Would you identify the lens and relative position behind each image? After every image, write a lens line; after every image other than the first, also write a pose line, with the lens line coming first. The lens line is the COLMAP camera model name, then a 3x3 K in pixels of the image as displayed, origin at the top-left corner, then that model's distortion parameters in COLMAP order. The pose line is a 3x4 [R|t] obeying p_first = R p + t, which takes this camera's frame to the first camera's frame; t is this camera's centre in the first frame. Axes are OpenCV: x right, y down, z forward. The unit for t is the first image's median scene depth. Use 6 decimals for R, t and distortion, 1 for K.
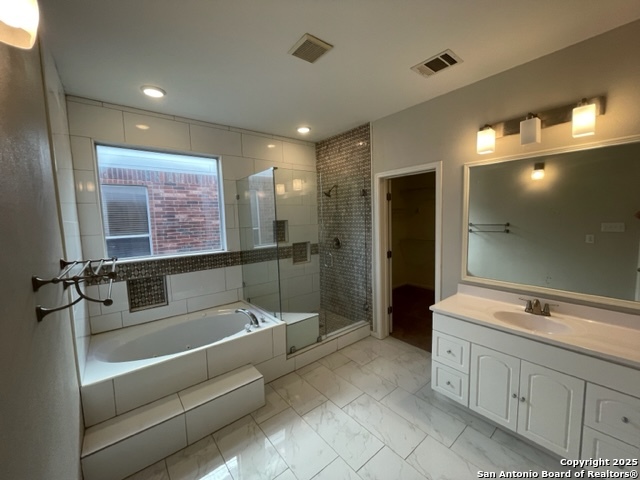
lens RADIAL K [[258.6, 0, 320.8], [0, 258.6, 241.6], [0, 0, 1]] dist [-0.003088, -0.000095]
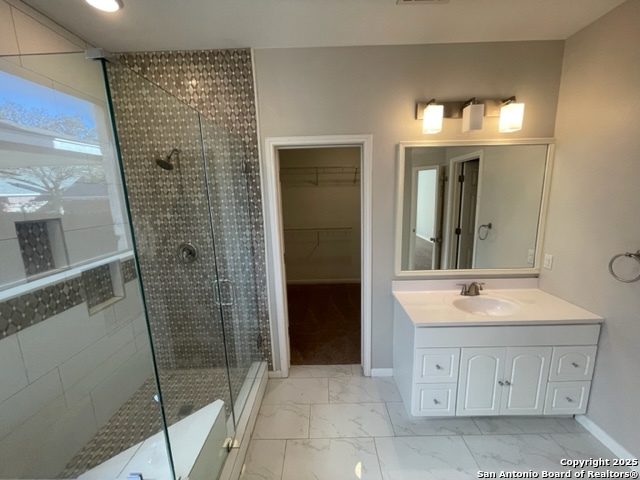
lens RADIAL K [[258.6, 0, 321.9], [0, 258.6, 240.1], [0, 0, 1]] dist [-0.003088, -0.000095]
pose [[0.633159, -0.125340, 0.763806, -0.206741], [0.082256, 0.992110, 0.094618, -0.058961], [-0.769639, 0.002919, 0.638473, 0.462395]]
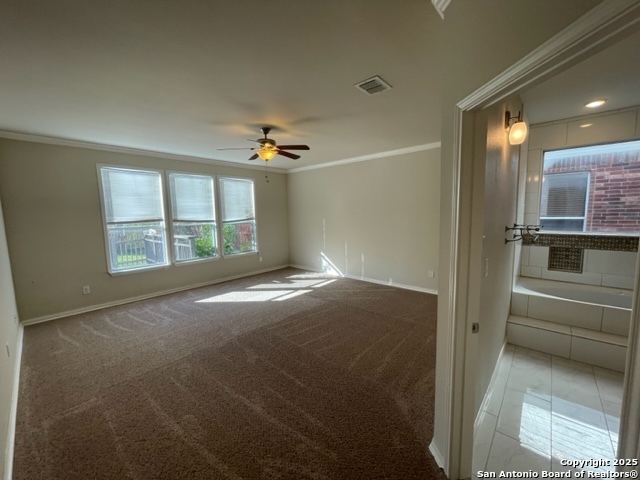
lens RADIAL K [[258.6, 0, 320.8], [0, 258.6, 238.8], [0, 0, 1]] dist [-0.003088, -0.000095]
pose [[0.160791, 0.126076, -0.978903, 0.325857], [-0.075776, 0.990457, 0.115118, 0.032843], [0.984075, 0.055667, 0.168811, -0.363089]]
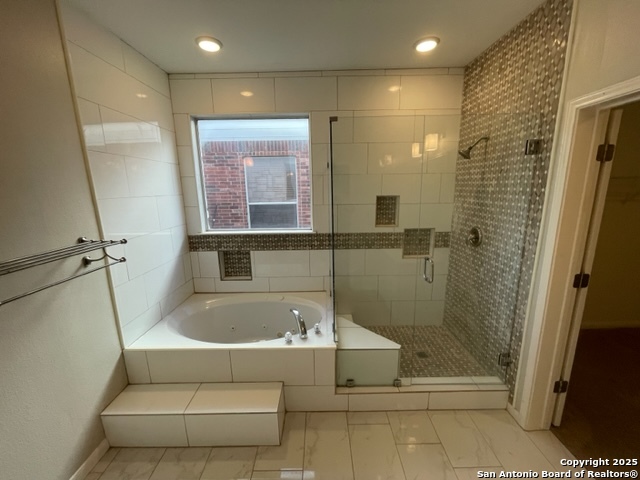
lens RADIAL K [[258.6, 0, 320.3], [0, 258.6, 240.6], [0, 0, 1]] dist [-0.003088, -0.000095]
pose [[0.777595, 0.143196, -0.612243, 0.172803], [-0.063684, 0.986651, 0.149881, -0.060692], [0.625532, -0.077556, 0.776334, 0.347223]]
